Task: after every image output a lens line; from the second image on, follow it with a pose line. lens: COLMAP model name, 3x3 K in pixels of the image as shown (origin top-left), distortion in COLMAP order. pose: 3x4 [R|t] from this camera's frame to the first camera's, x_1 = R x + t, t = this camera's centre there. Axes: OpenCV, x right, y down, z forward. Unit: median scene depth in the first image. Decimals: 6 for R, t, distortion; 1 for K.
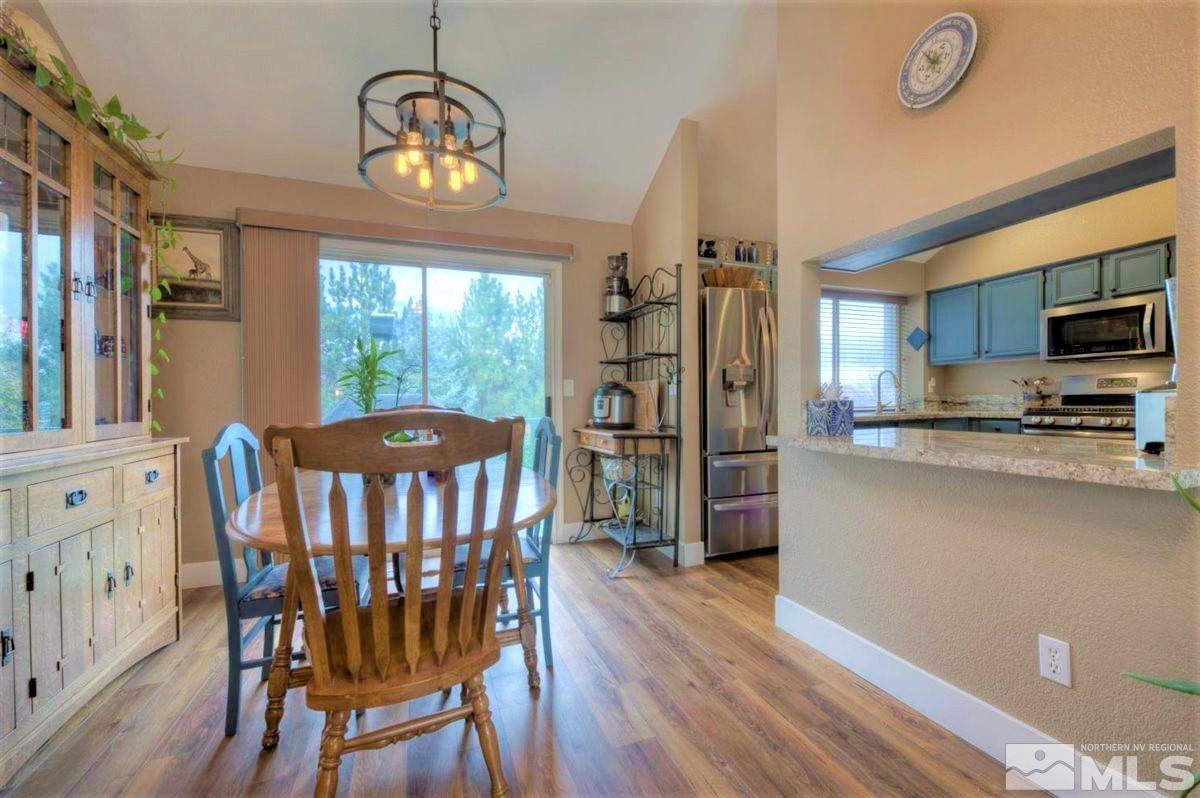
lens RADIAL K [[538.3, 0, 607.9], [0, 538.3, 412.9], [0, 0, 1]] dist [-0.010320, -0.000940]
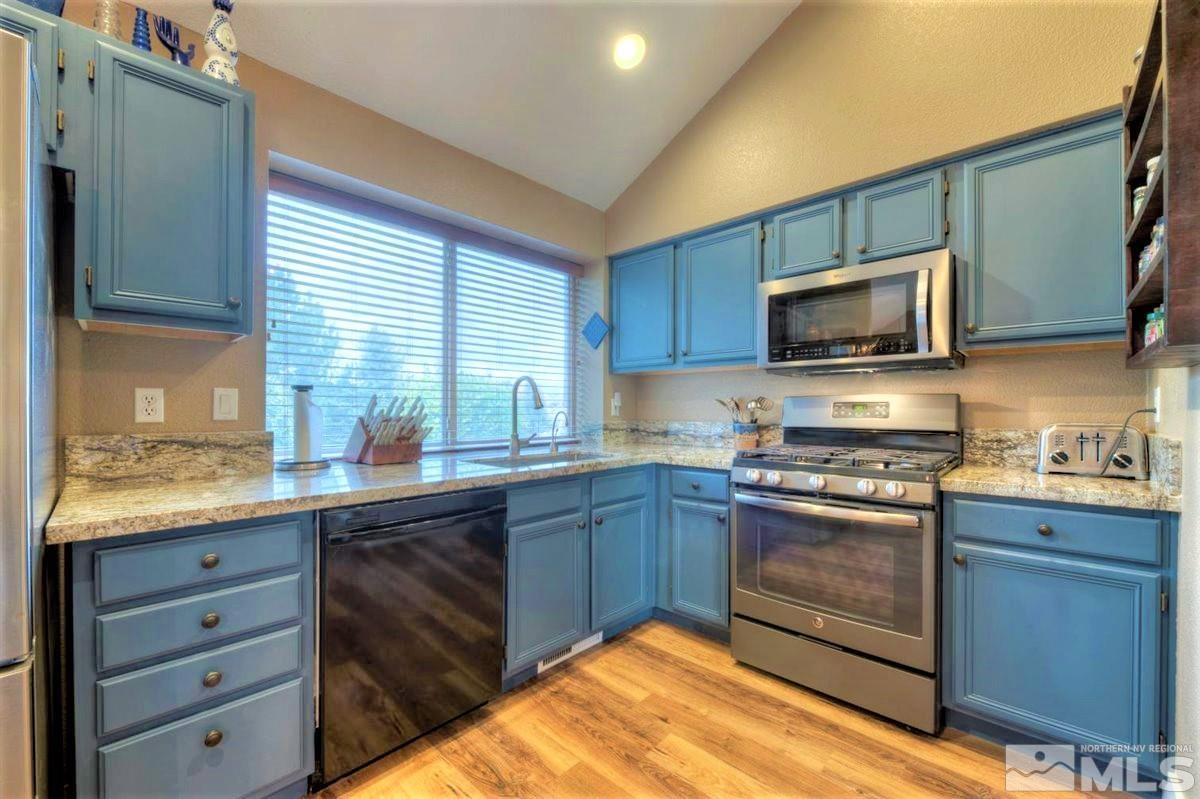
lens RADIAL K [[479.0, 0, 620.9], [0, 479.0, 411.8], [0, 0, 1]] dist [-0.002517, -0.000135]
pose [[0.906446, 0.013279, 0.422112, 0.525697], [-0.006348, 0.999821, -0.017822, -0.047058], [-0.422273, 0.013475, 0.906368, 0.683705]]
